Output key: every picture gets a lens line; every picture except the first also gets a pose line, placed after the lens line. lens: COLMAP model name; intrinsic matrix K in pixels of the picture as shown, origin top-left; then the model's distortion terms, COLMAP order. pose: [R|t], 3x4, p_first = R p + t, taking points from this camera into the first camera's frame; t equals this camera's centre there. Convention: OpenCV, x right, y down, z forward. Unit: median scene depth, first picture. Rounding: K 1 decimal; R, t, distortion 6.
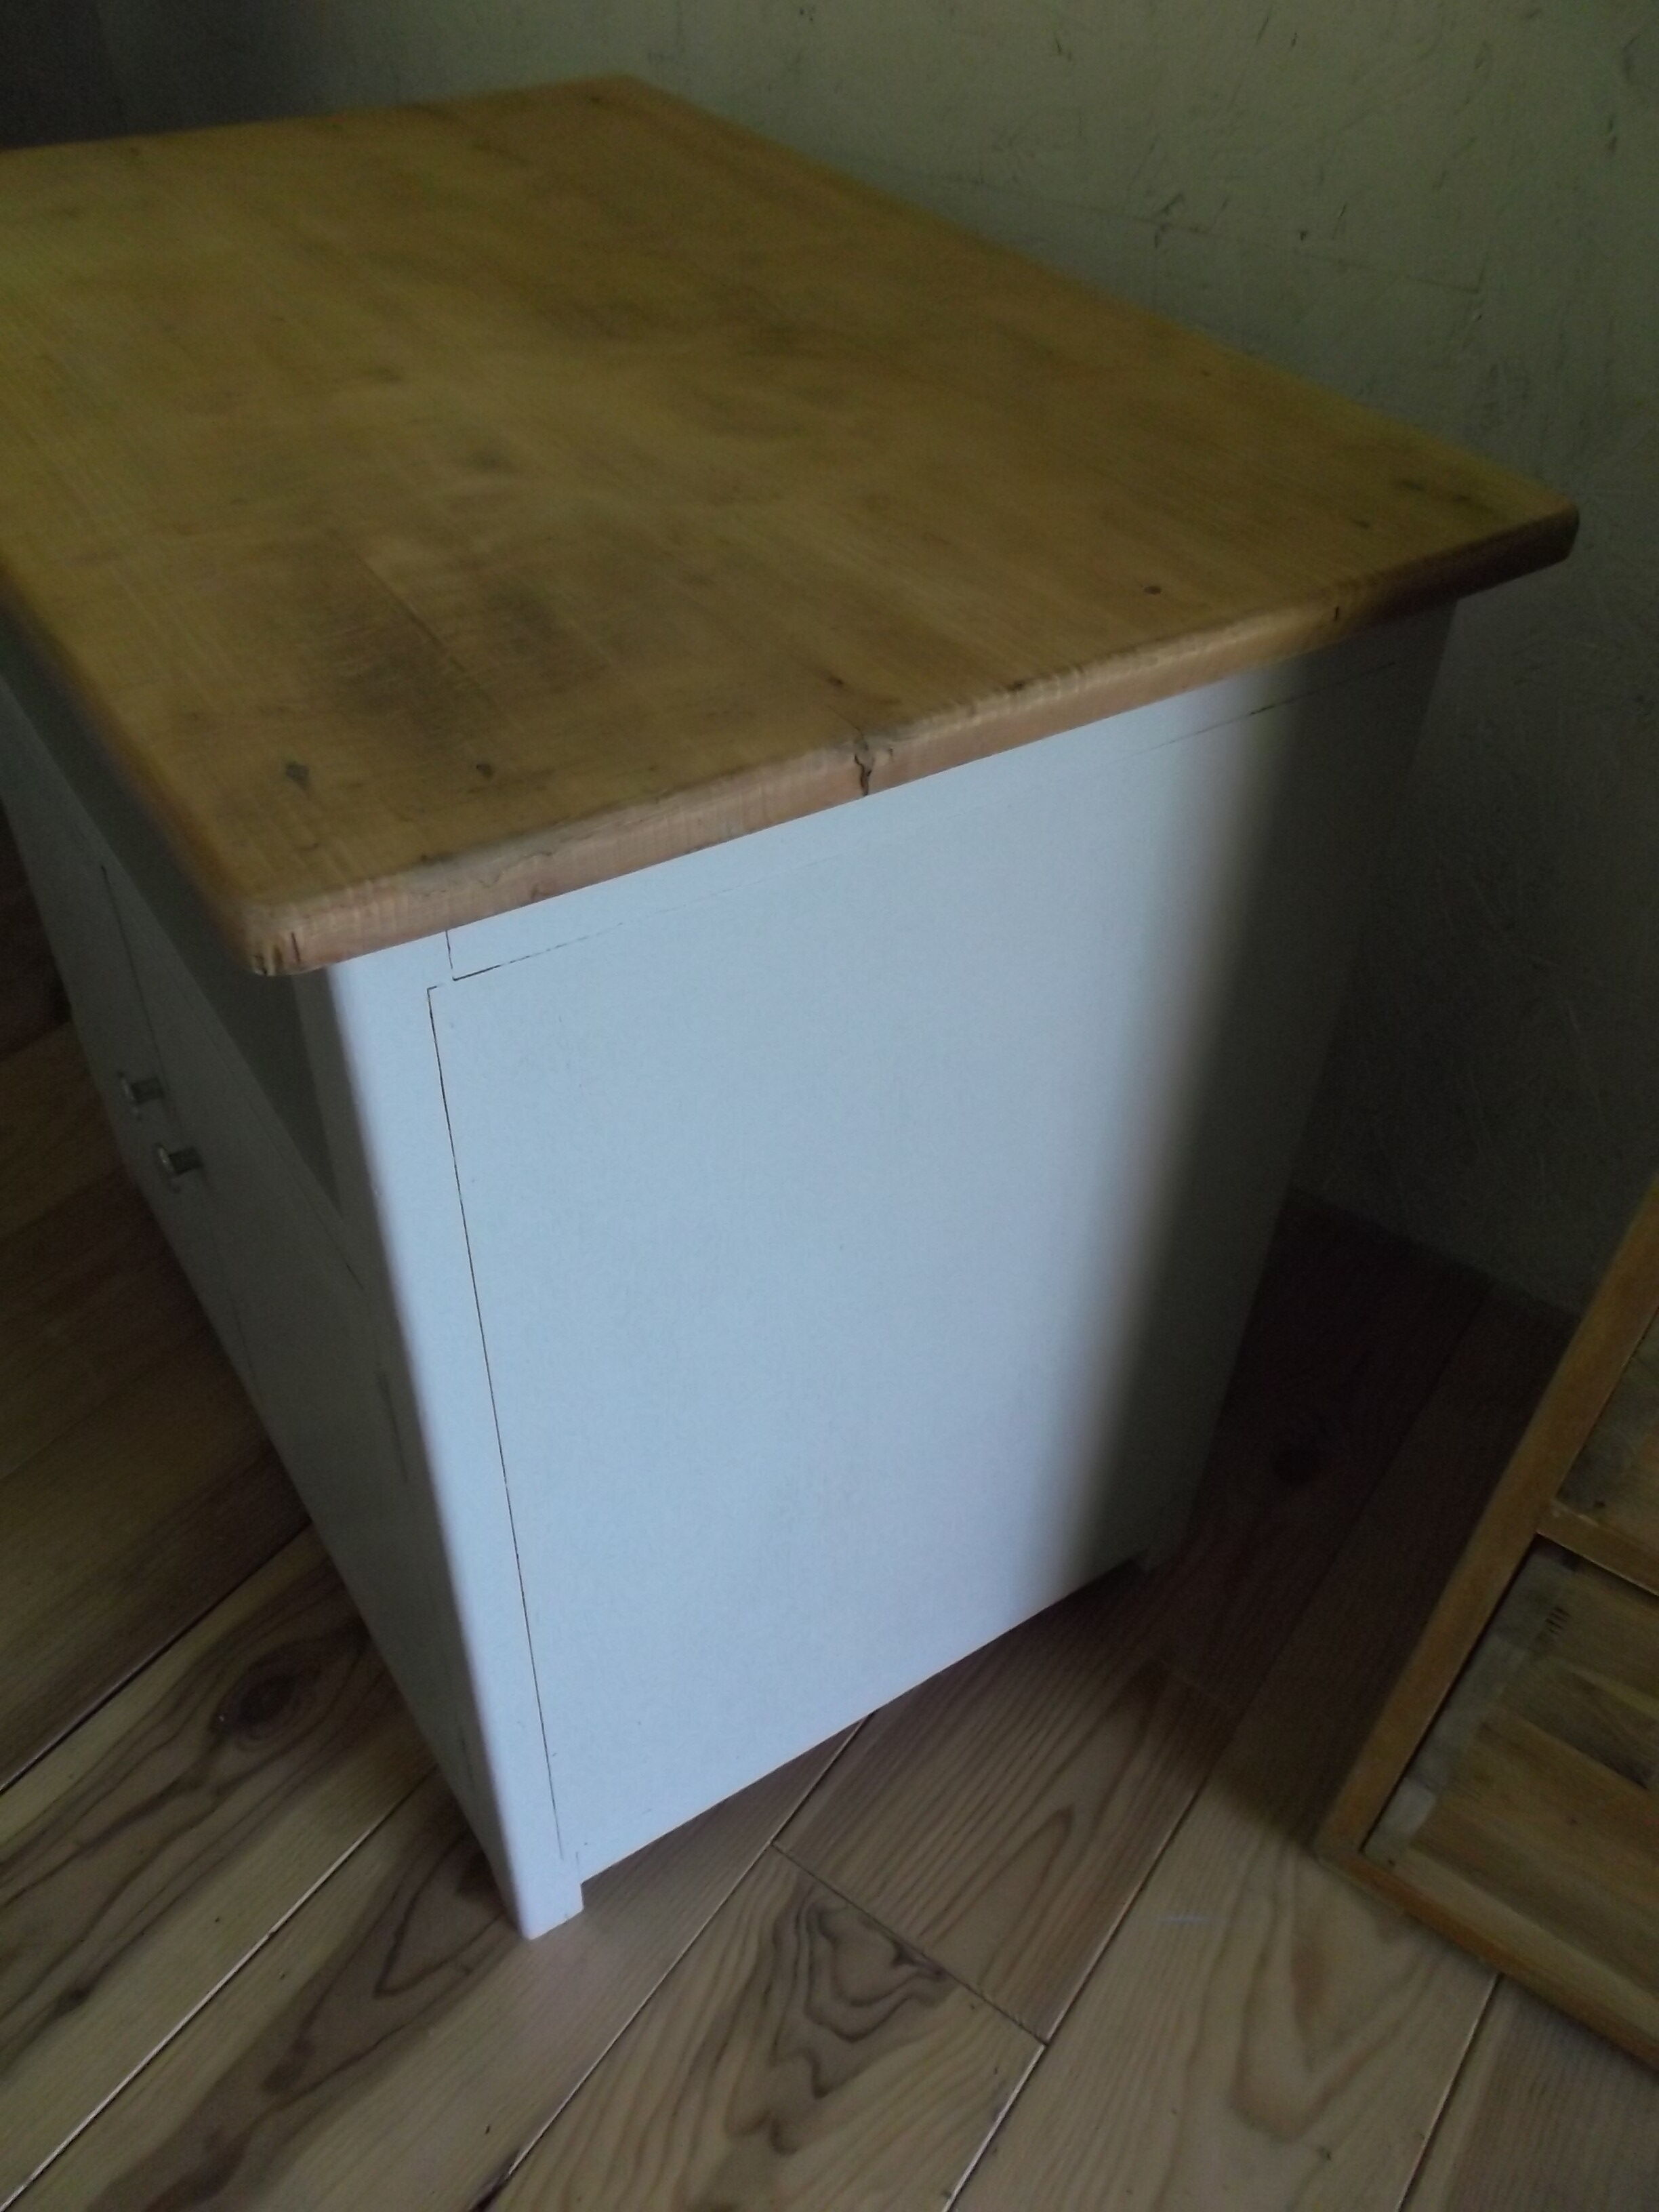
lens RADIAL K [[1724.2, 0, 830.1], [0, 1724.2, 1103.3], [0, 0, 1]] dist [-0.015489, -0.003986]
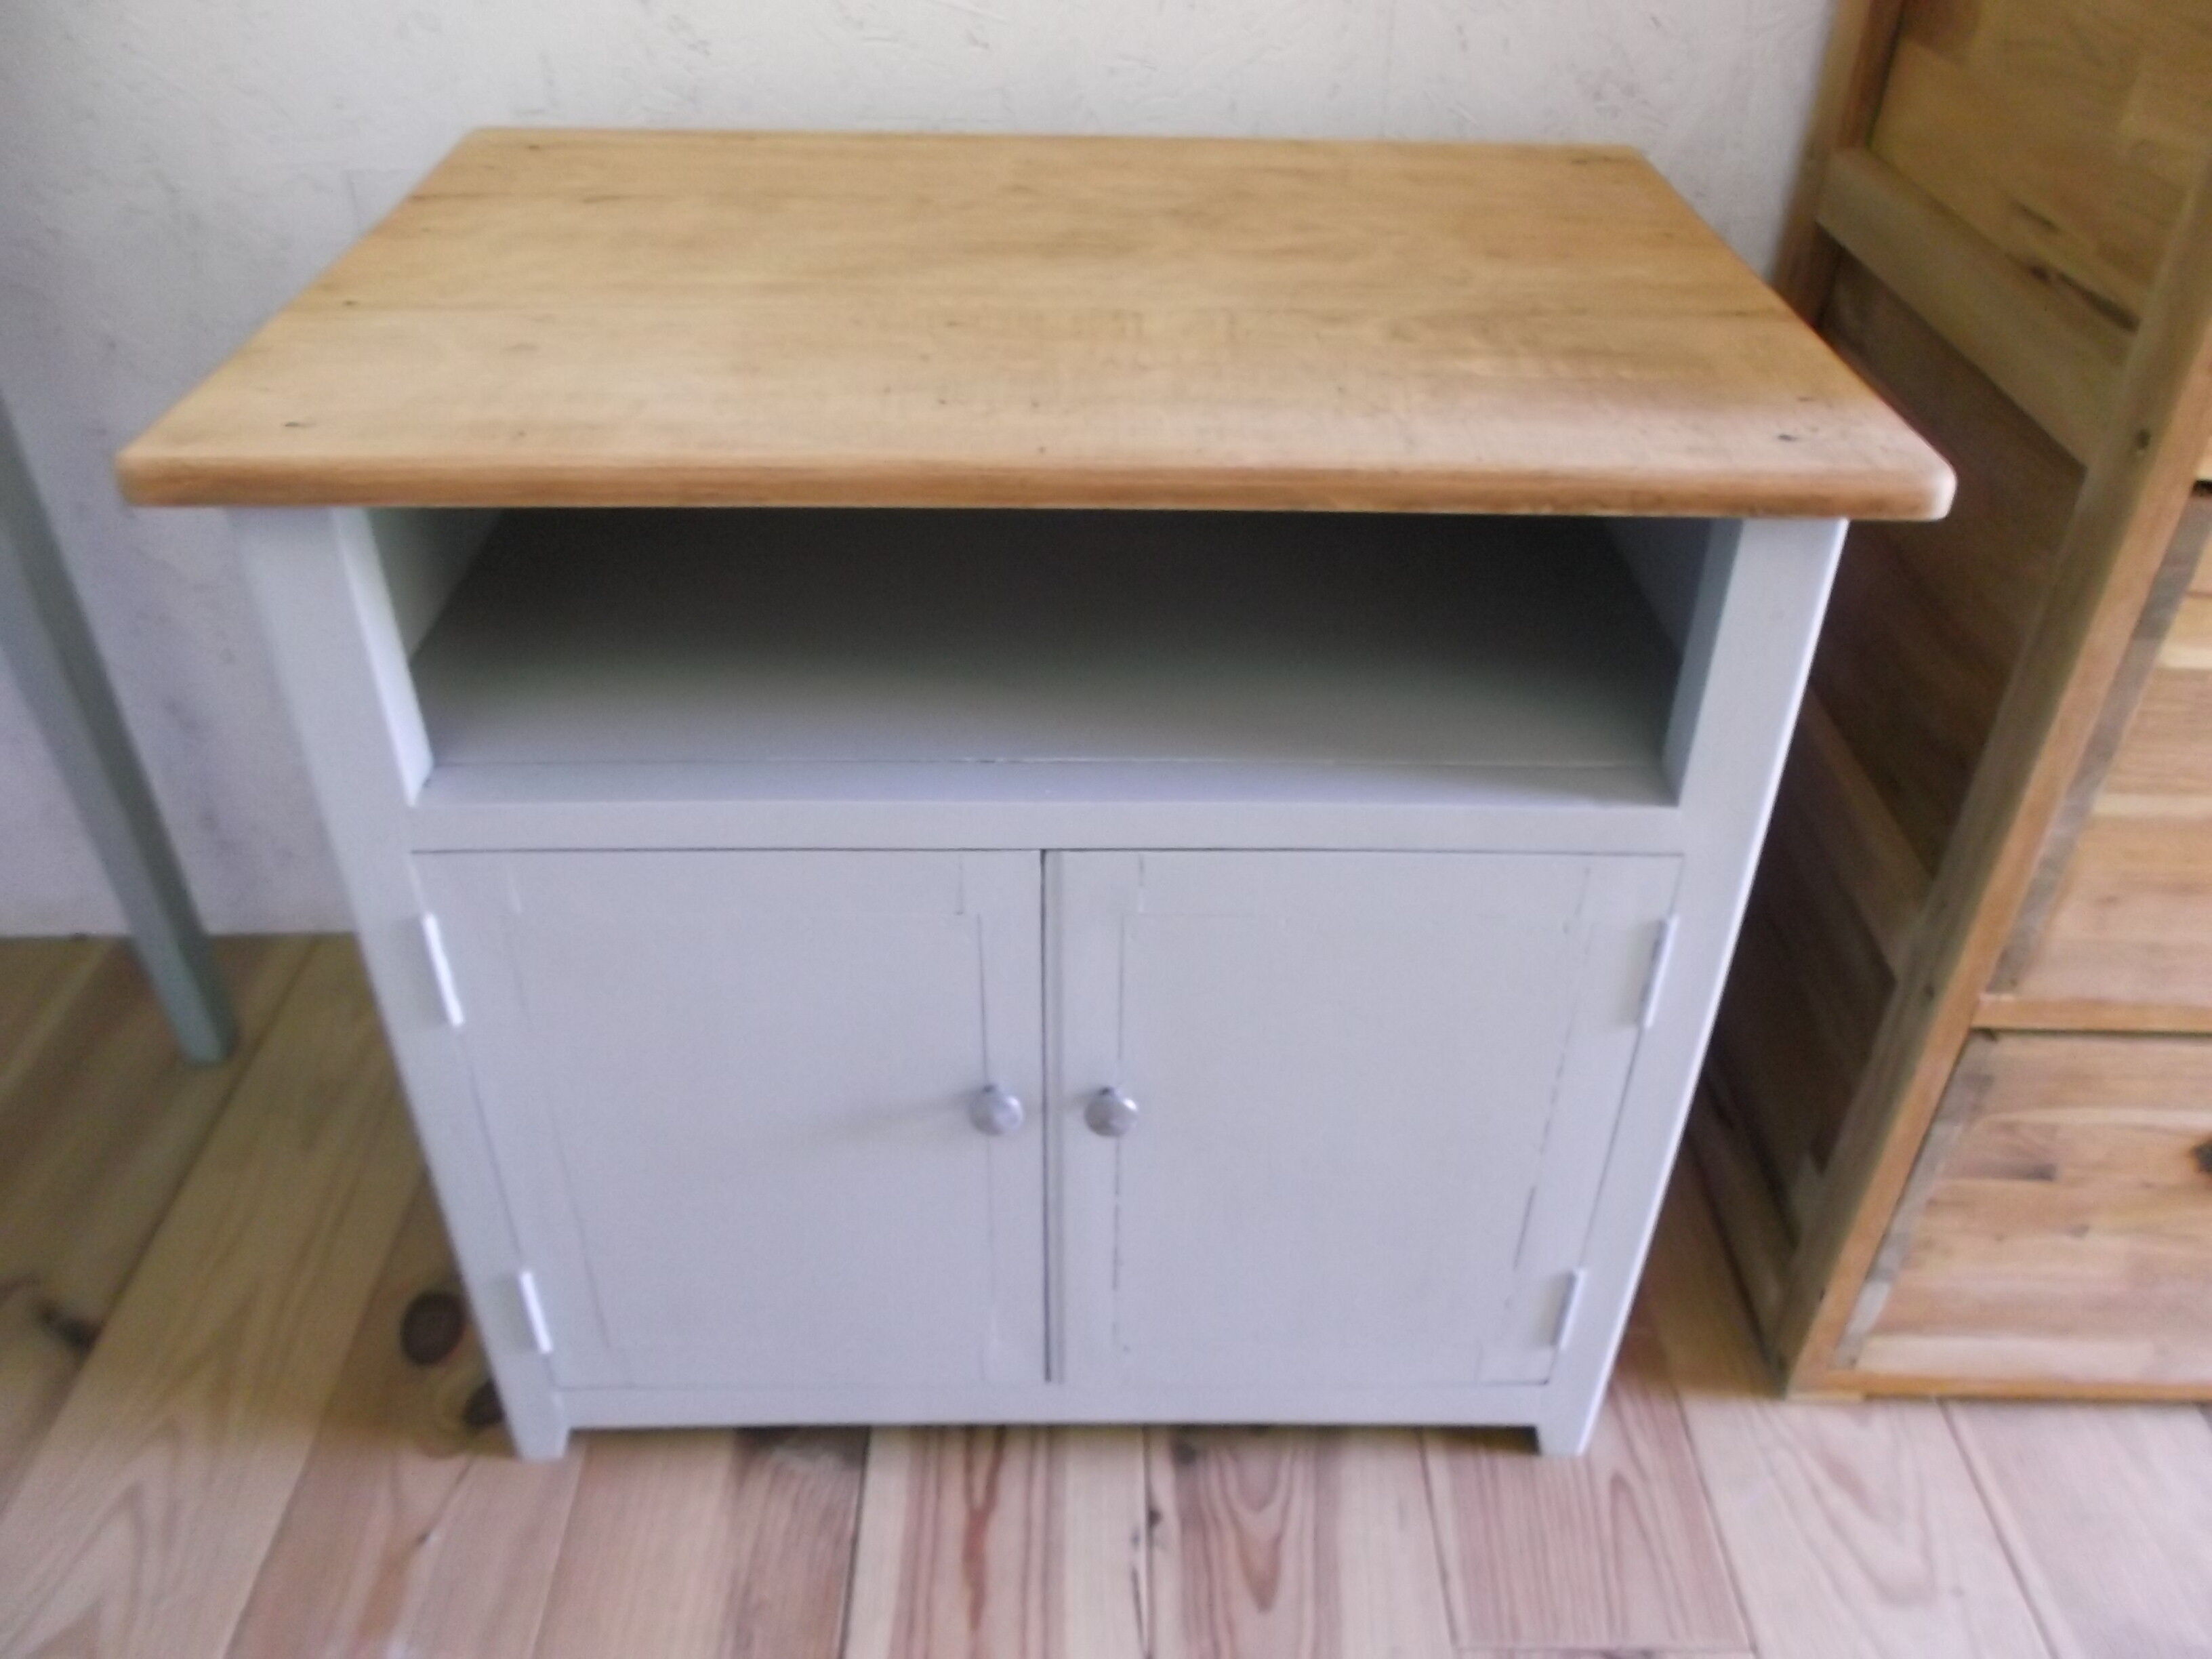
lens RADIAL K [[1724.2, 0, 1107.8], [0, 1724.2, 835.6], [0, 0, 1]] dist [-0.015489, -0.003986]
pose [[0.815702, -0.356702, 0.455405, -0.555403], [0.398025, 0.917357, 0.005607, -0.127578], [-0.419770, 0.176689, 0.890267, 0.066114]]
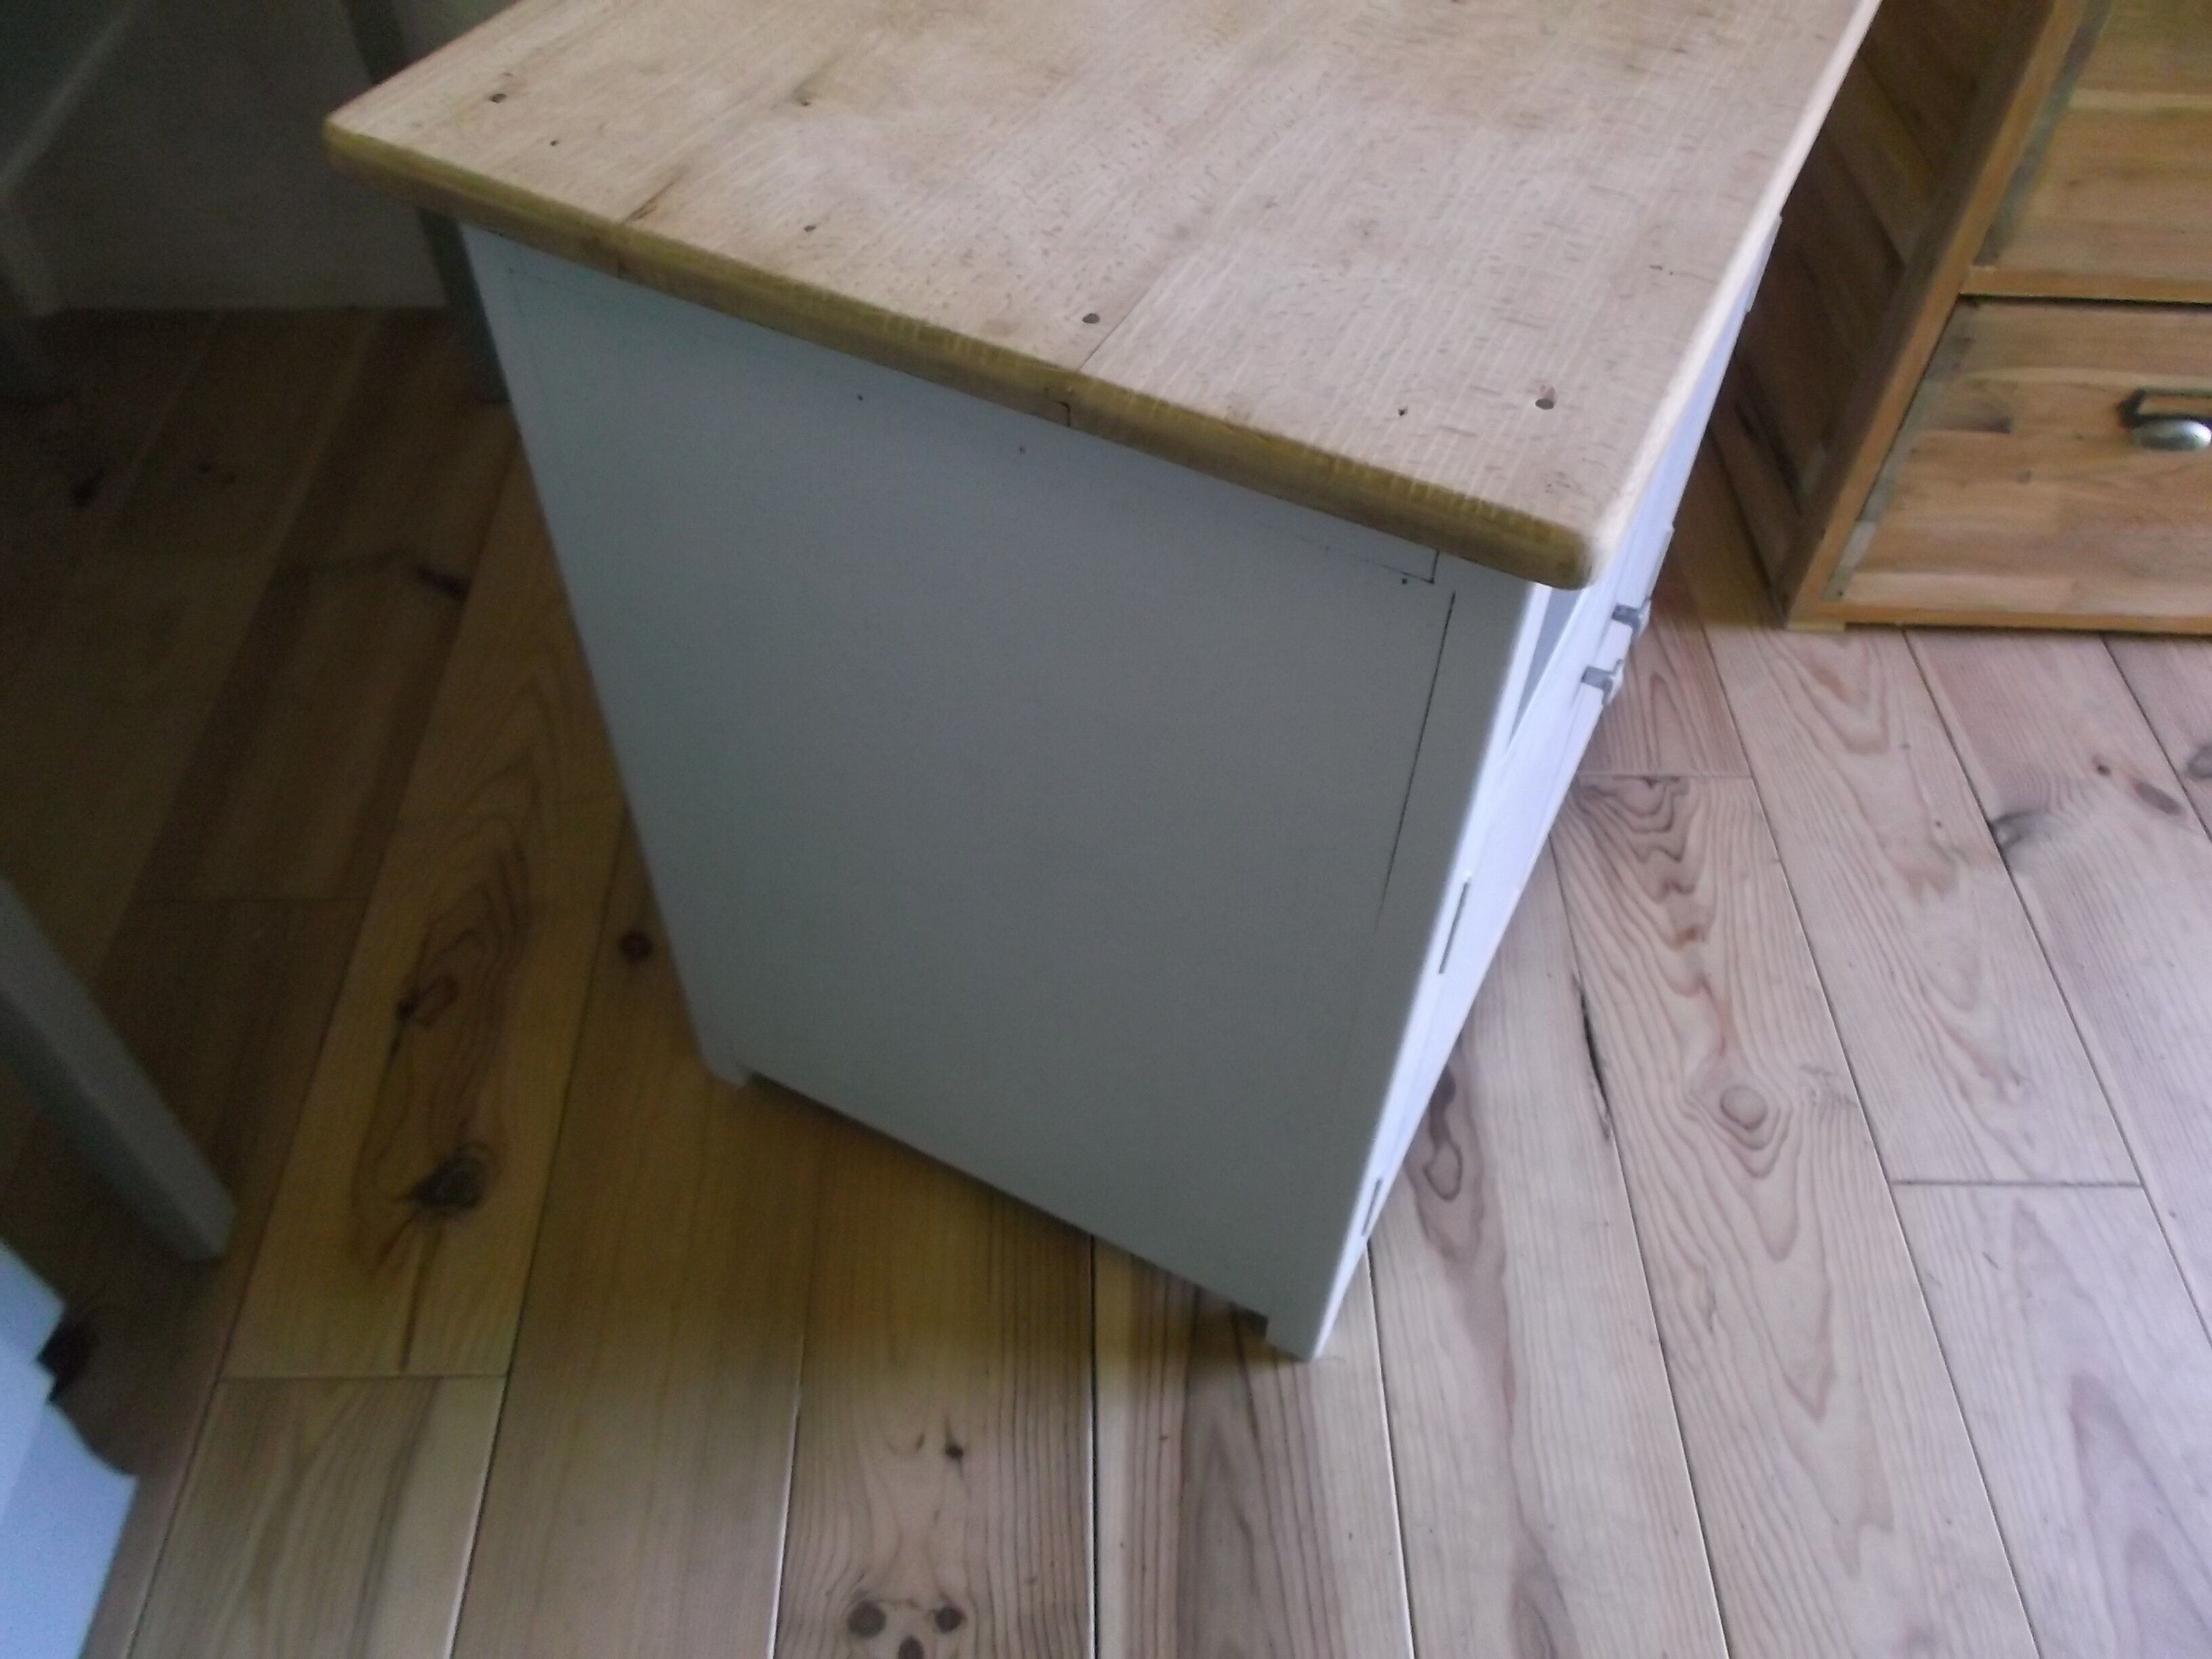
lens RADIAL K [[1724.2, 0, 1114.5], [0, 1724.2, 789.5], [0, 0, 1]] dist [-0.015489, -0.003986]
pose [[0.810172, -0.454566, 0.370122, -0.935629], [0.396987, 0.890039, 0.224125, -0.024282], [-0.431303, -0.034646, 0.901542, -0.166869]]
